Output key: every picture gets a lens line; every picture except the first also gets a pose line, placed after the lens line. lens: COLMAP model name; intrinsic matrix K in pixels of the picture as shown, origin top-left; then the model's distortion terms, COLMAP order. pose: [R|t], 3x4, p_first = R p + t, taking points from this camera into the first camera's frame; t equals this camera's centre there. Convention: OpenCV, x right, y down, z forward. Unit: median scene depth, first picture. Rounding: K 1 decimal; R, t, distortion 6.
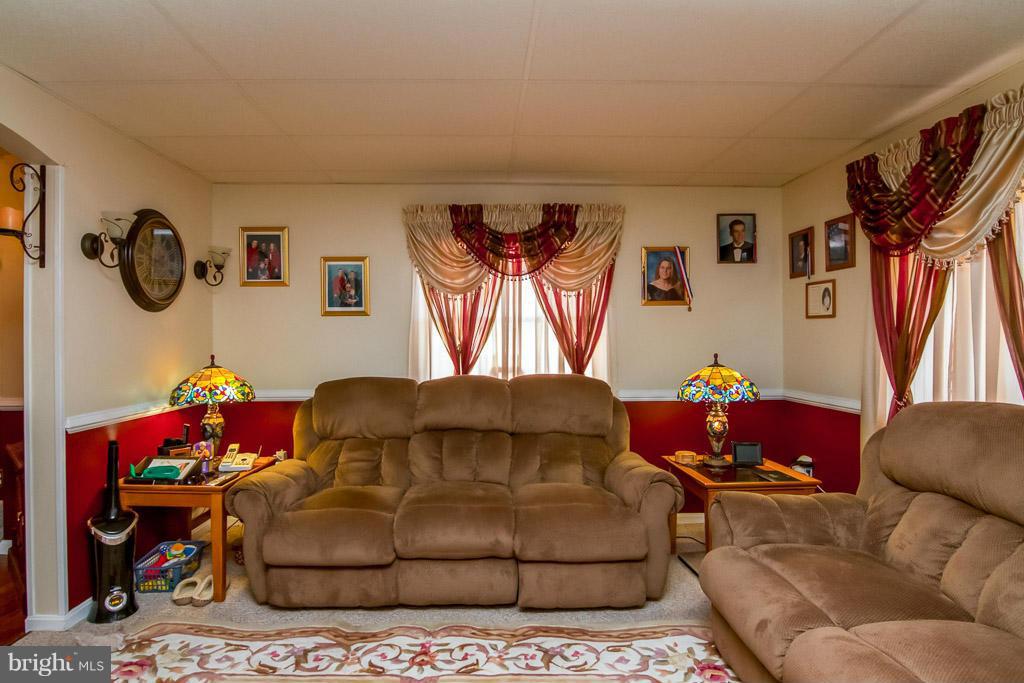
lens RADIAL K [[519.4, 0, 512.0], [0, 519.4, 341.5], [0, 0, 1]] dist [-0.002936, -0.014471]
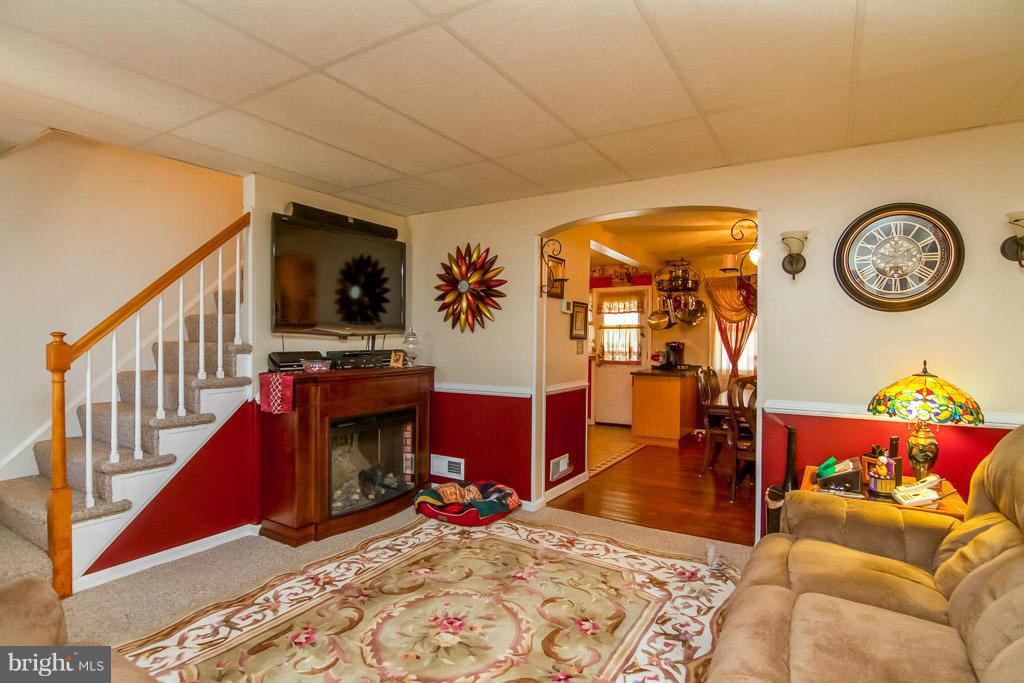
lens RADIAL K [[519.4, 0, 512.0], [0, 519.4, 341.5], [0, 0, 1]] dist [-0.002936, -0.014471]
pose [[-0.551567, 0.000878, -0.834130, 0.670554], [-0.006846, 0.999961, 0.005580, -0.008412], [0.834103, 0.008788, -0.551539, 1.291044]]
